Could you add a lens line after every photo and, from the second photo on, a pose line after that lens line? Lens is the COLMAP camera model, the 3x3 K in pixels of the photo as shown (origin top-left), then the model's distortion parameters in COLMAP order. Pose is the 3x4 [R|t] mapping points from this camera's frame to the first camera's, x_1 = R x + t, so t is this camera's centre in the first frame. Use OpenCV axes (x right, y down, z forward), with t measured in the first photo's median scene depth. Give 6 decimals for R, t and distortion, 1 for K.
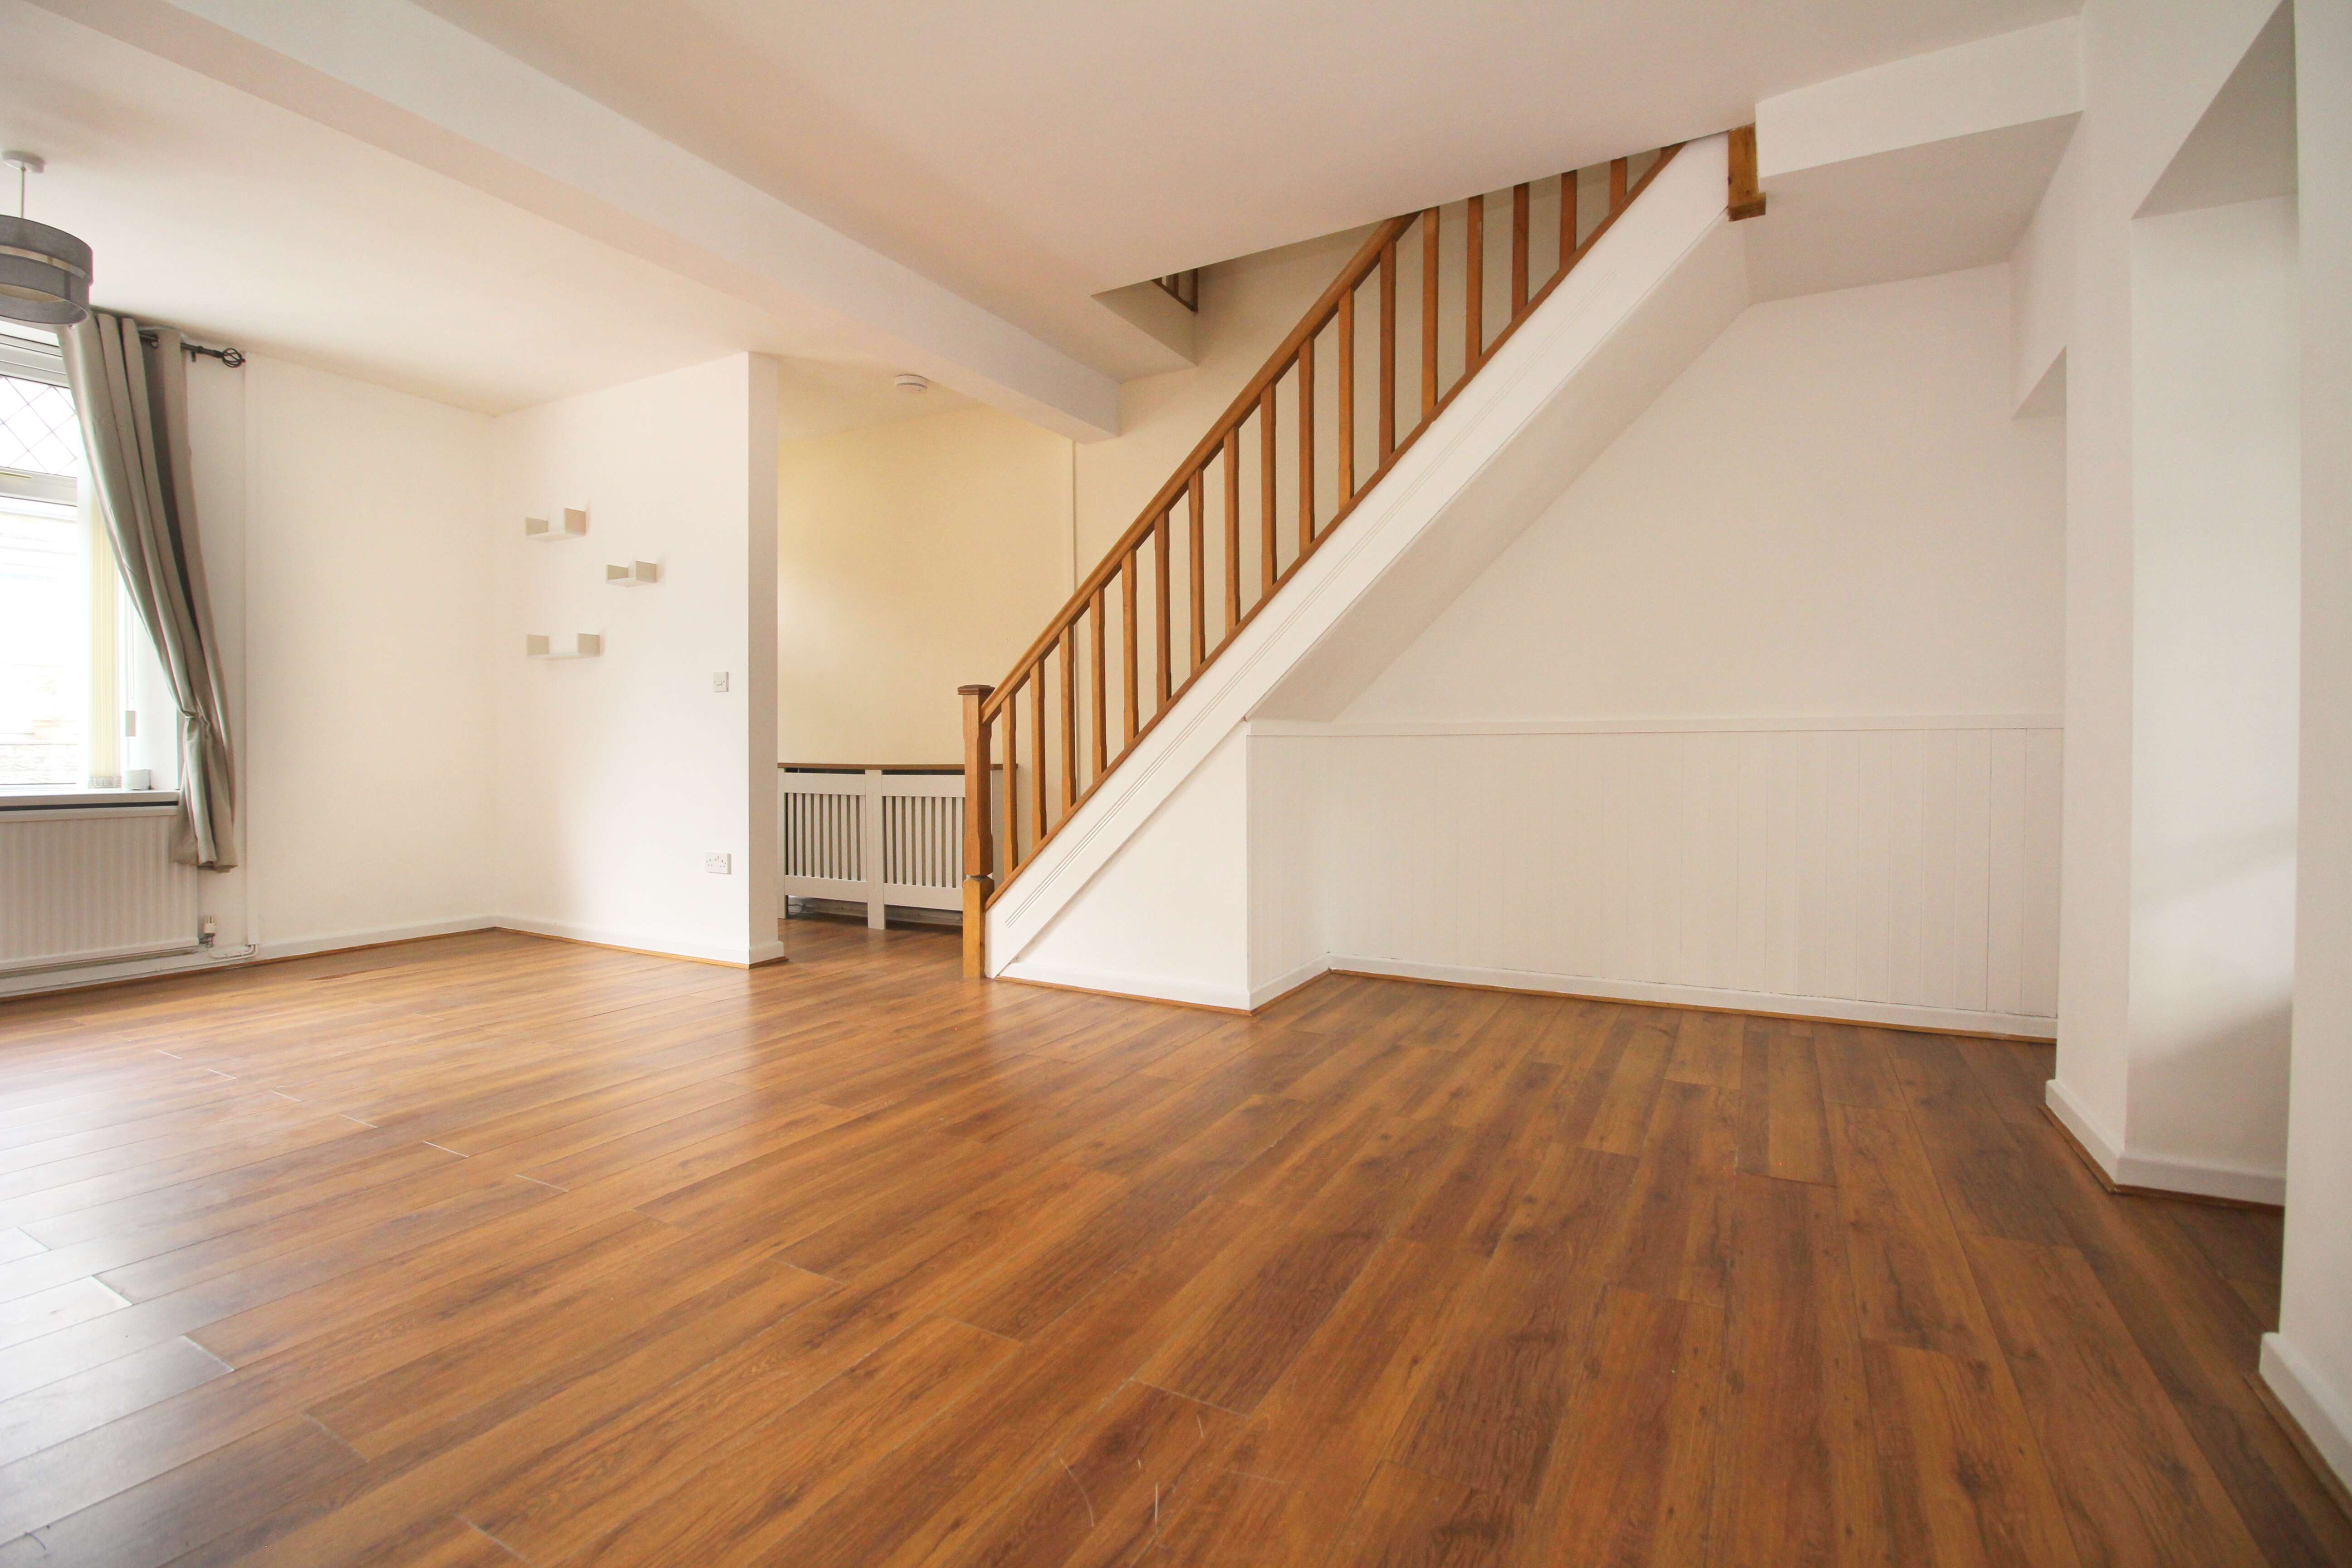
lens RADIAL K [[1082.8, 0, 1178.3], [0, 1082.8, 773.1], [0, 0, 1]] dist [0.012877, -0.019042]
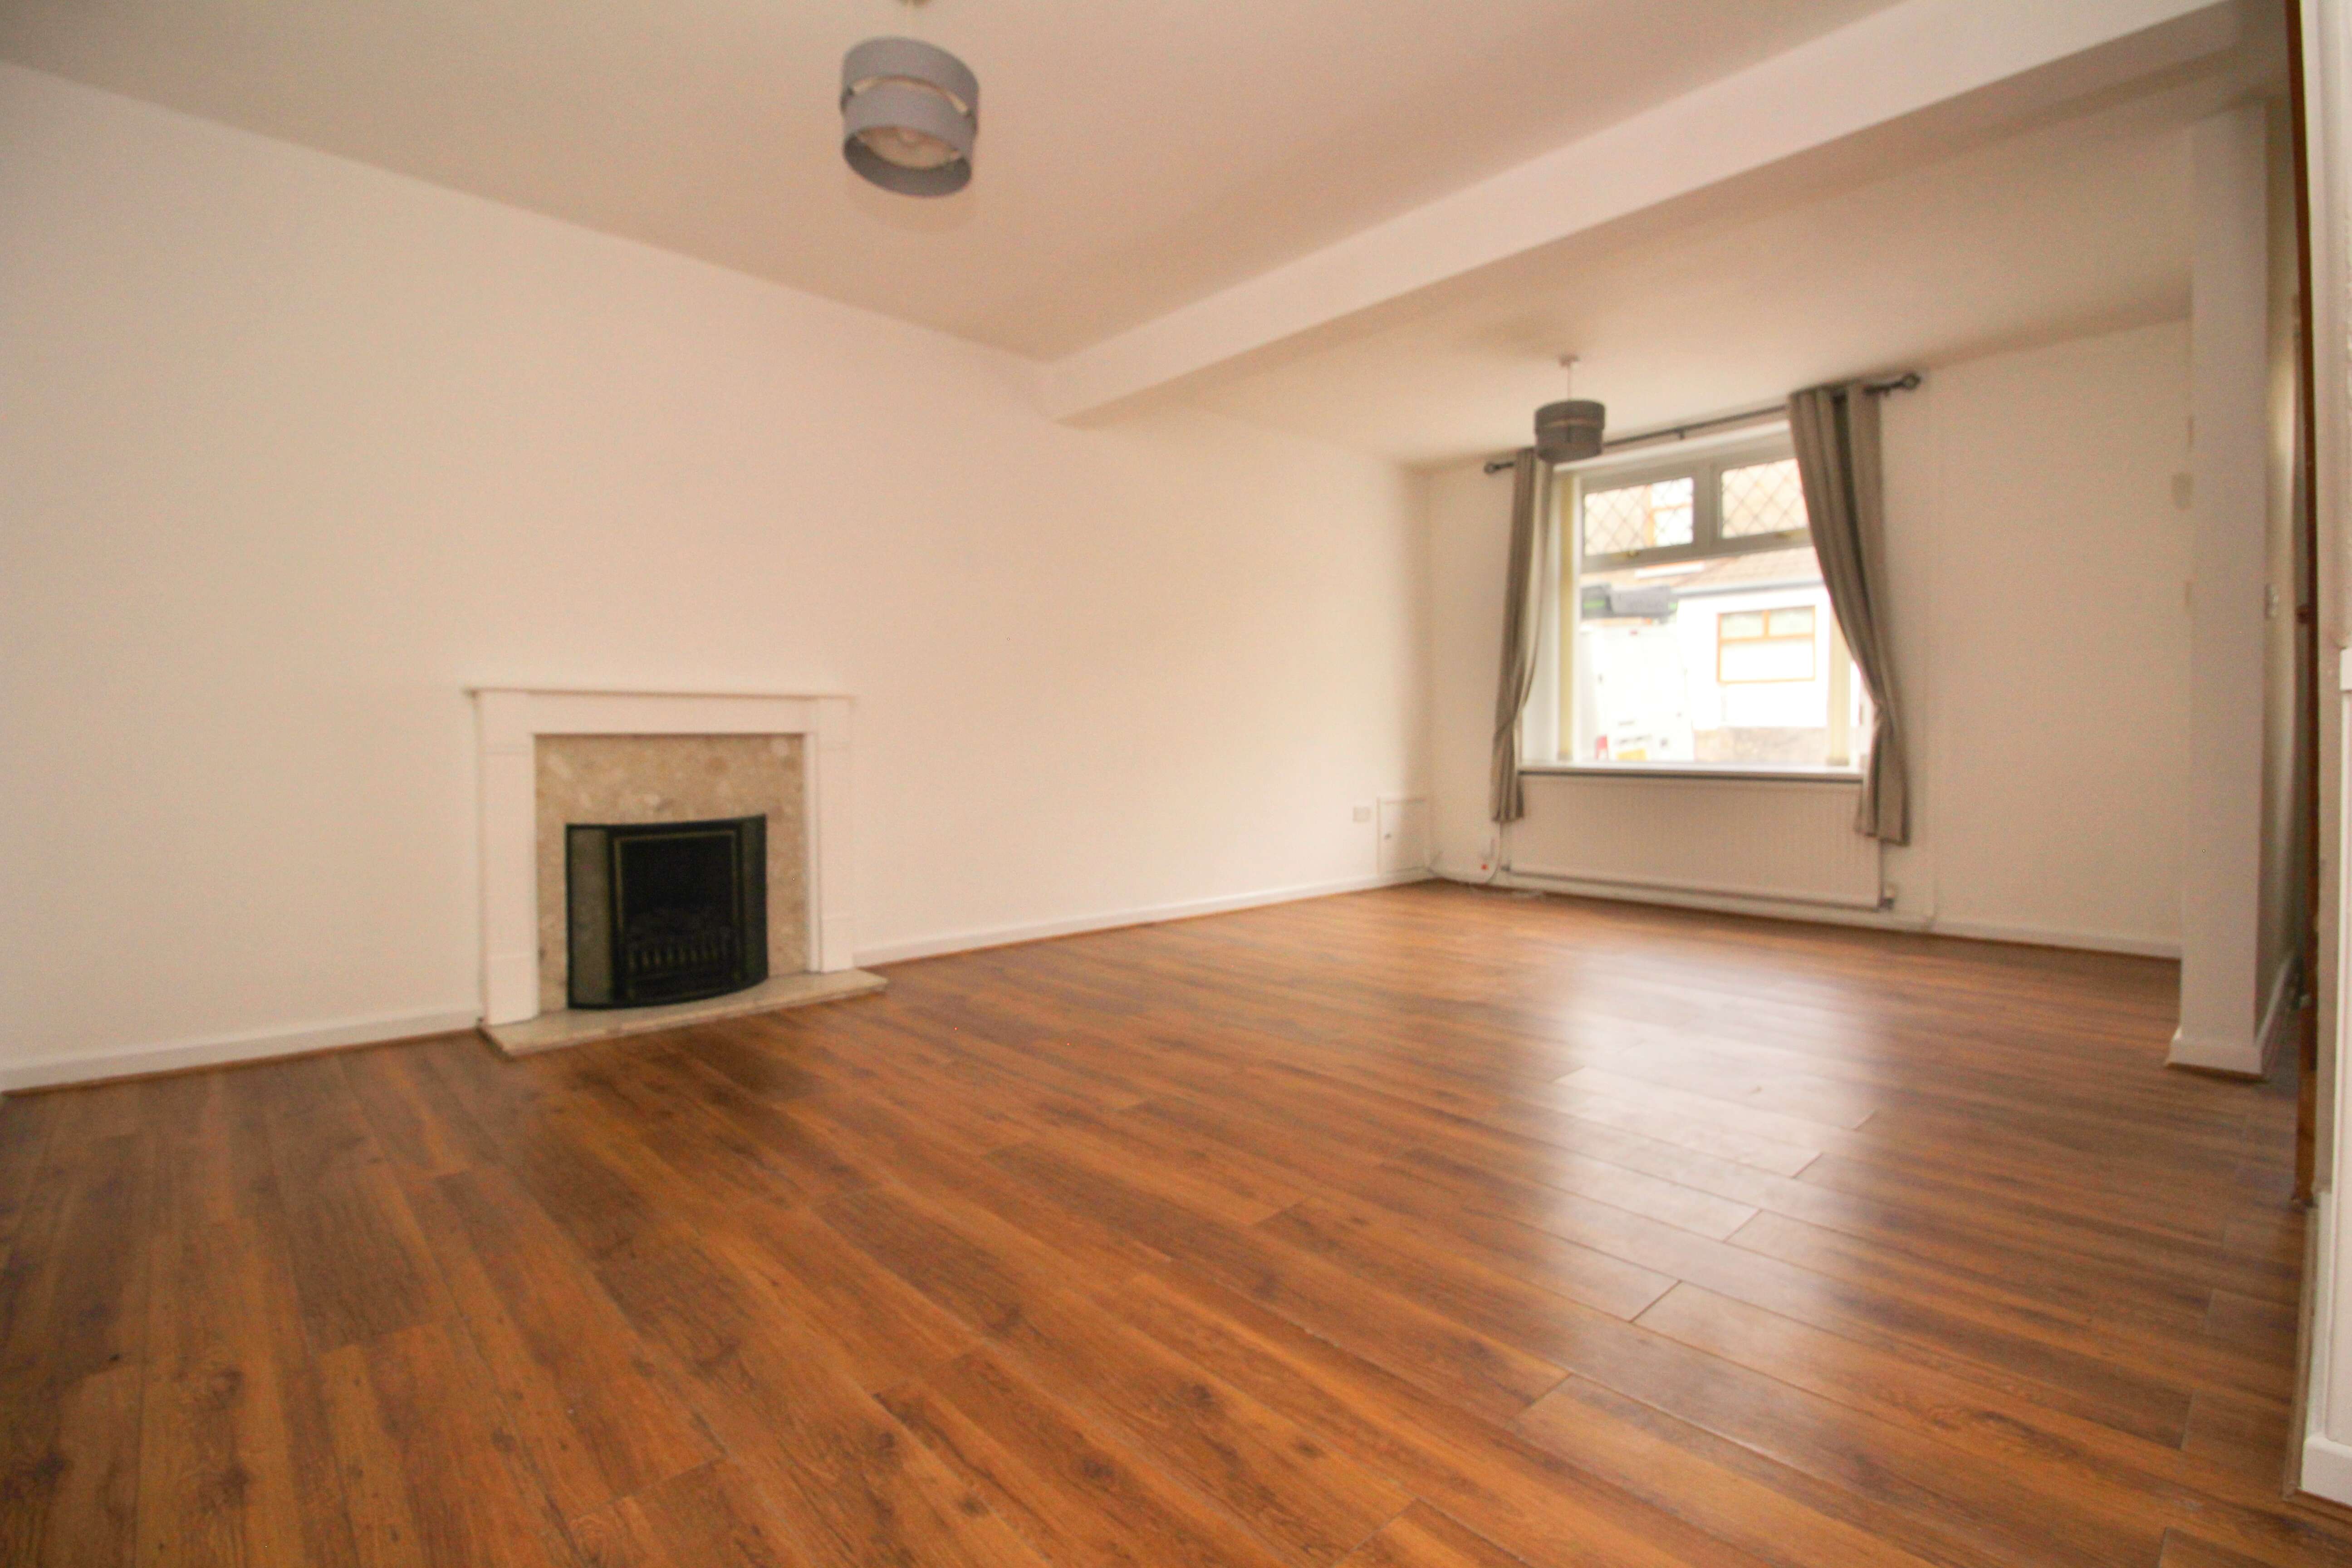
lens RADIAL K [[1082.8, 0, 1178.3], [0, 1082.8, 773.1], [0, 0, 1]] dist [0.012877, -0.019042]
pose [[-0.325286, 0.030238, -0.945132, 0.963618], [-0.021365, 0.998998, 0.039314, -0.026847], [0.945374, 0.032981, -0.324314, 1.495252]]
